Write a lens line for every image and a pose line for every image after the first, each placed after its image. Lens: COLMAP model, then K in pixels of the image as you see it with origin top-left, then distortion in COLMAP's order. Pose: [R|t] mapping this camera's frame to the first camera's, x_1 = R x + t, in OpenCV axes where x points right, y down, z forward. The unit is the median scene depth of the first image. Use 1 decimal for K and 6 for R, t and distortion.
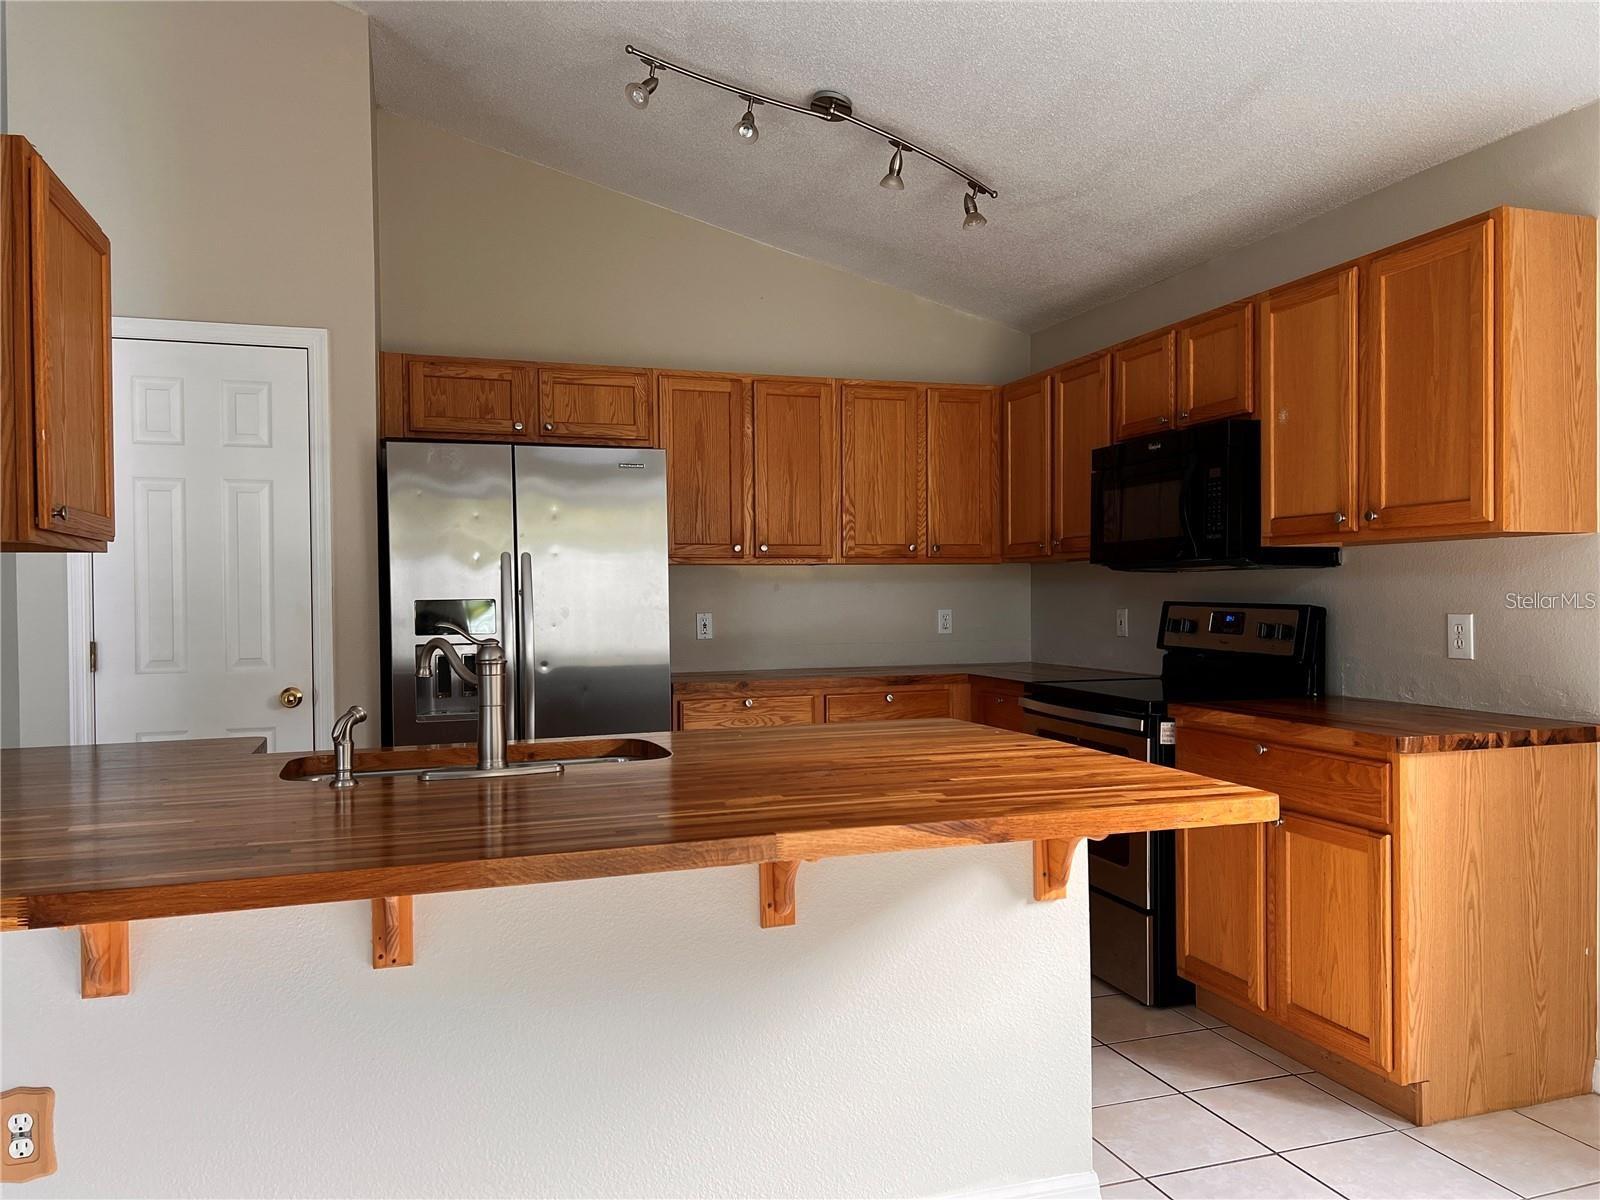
lens RADIAL K [[1203.7, 0, 808.0], [0, 1203.7, 610.6], [0, 0, 1]] dist [0.061934, -0.071752]
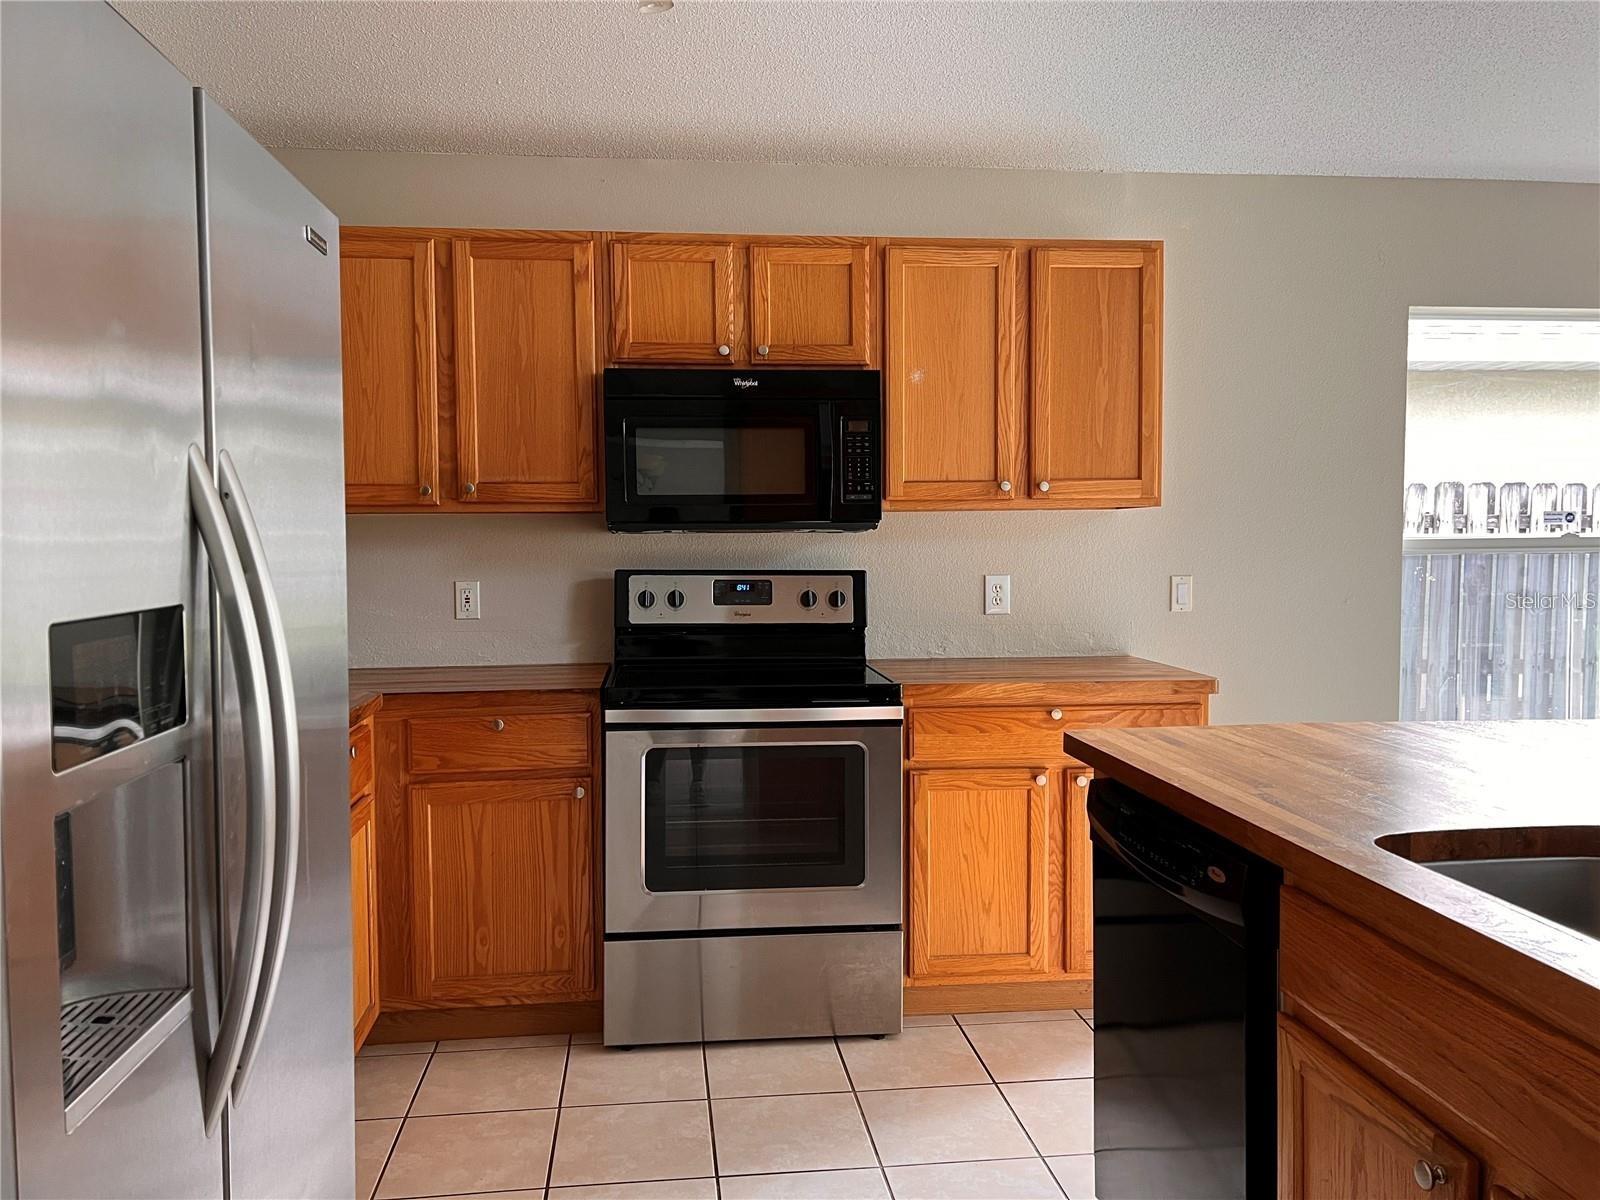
lens RADIAL K [[1203.7, 0, 798.9], [0, 1203.7, 592.9], [0, 0, 1]] dist [0.061934, -0.071752]
pose [[0.214241, -0.040710, 0.975932, -0.545326], [0.018658, 0.999119, 0.037582, -0.023587], [-0.976603, 0.010157, 0.214812, 0.837298]]
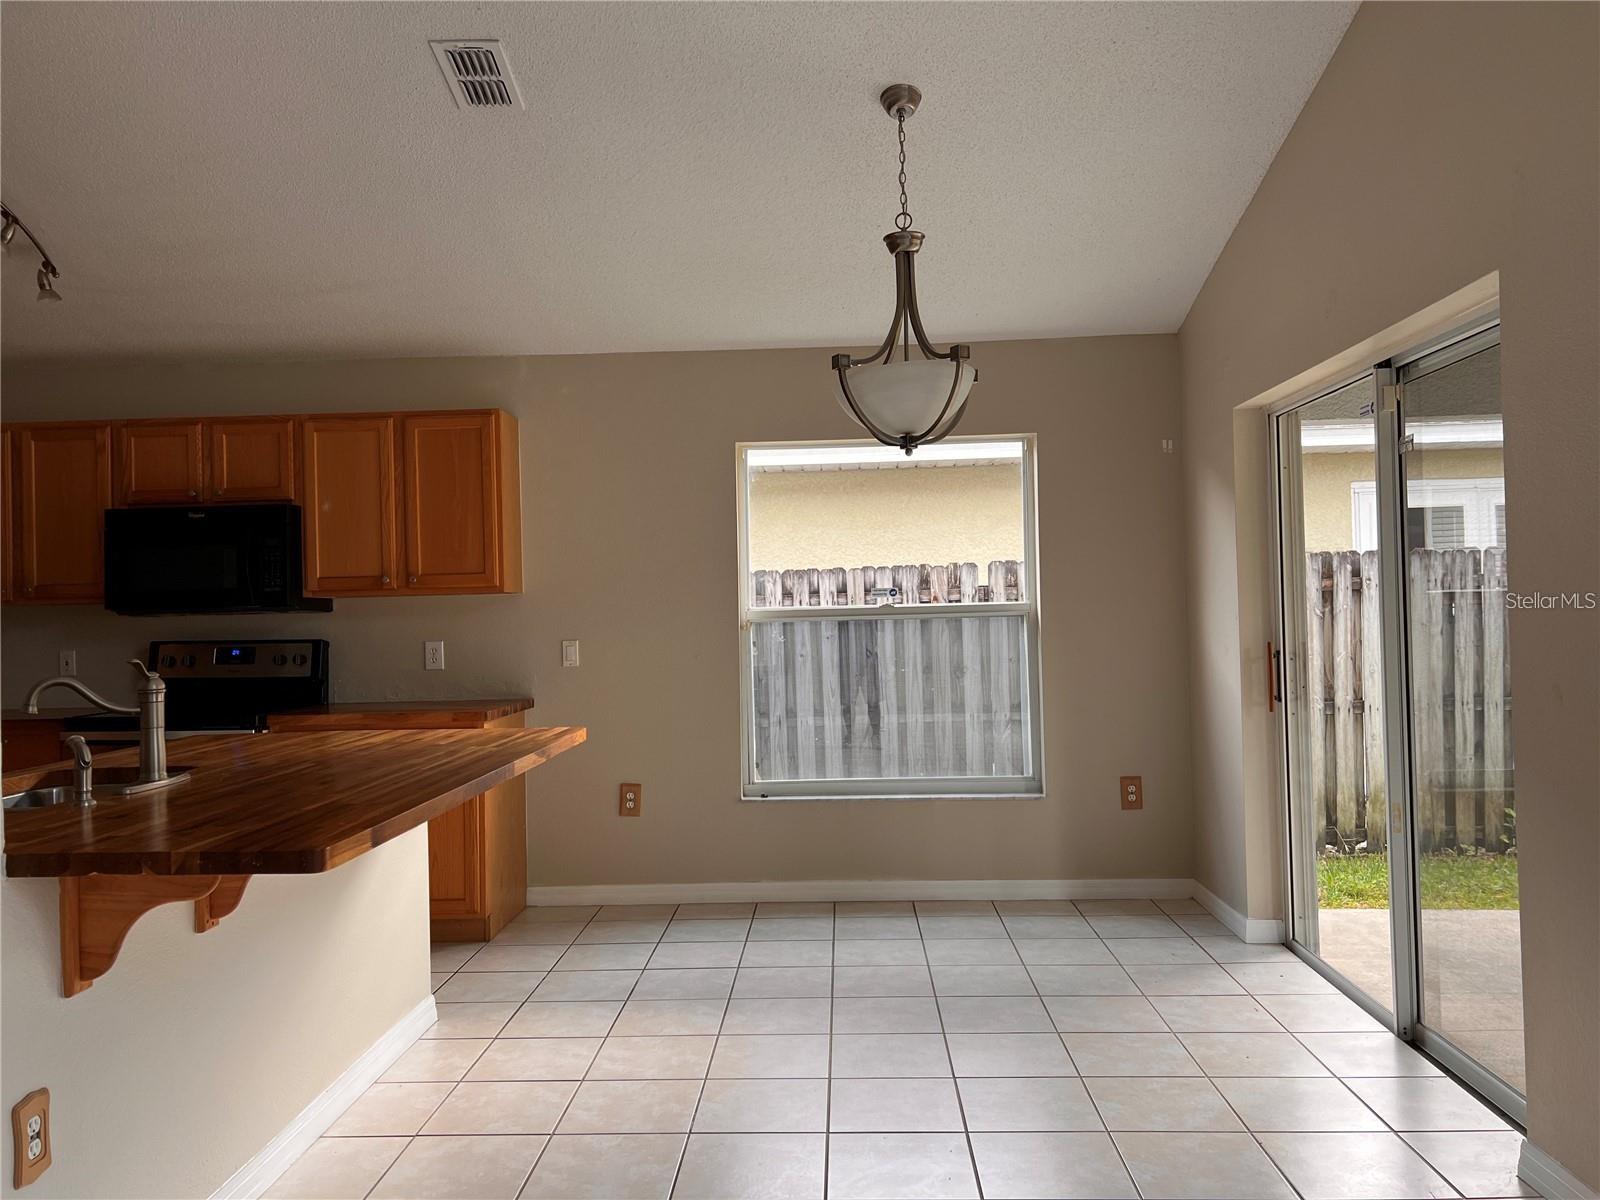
lens RADIAL K [[1203.7, 0, 809.7], [0, 1203.7, 598.6], [0, 0, 1]] dist [0.061934, -0.071752]
pose [[0.354462, 0.009720, 0.935020, -0.695238], [0.034227, 0.999141, -0.023362, 0.000682], [-0.934444, 0.040284, 0.353825, -0.025498]]
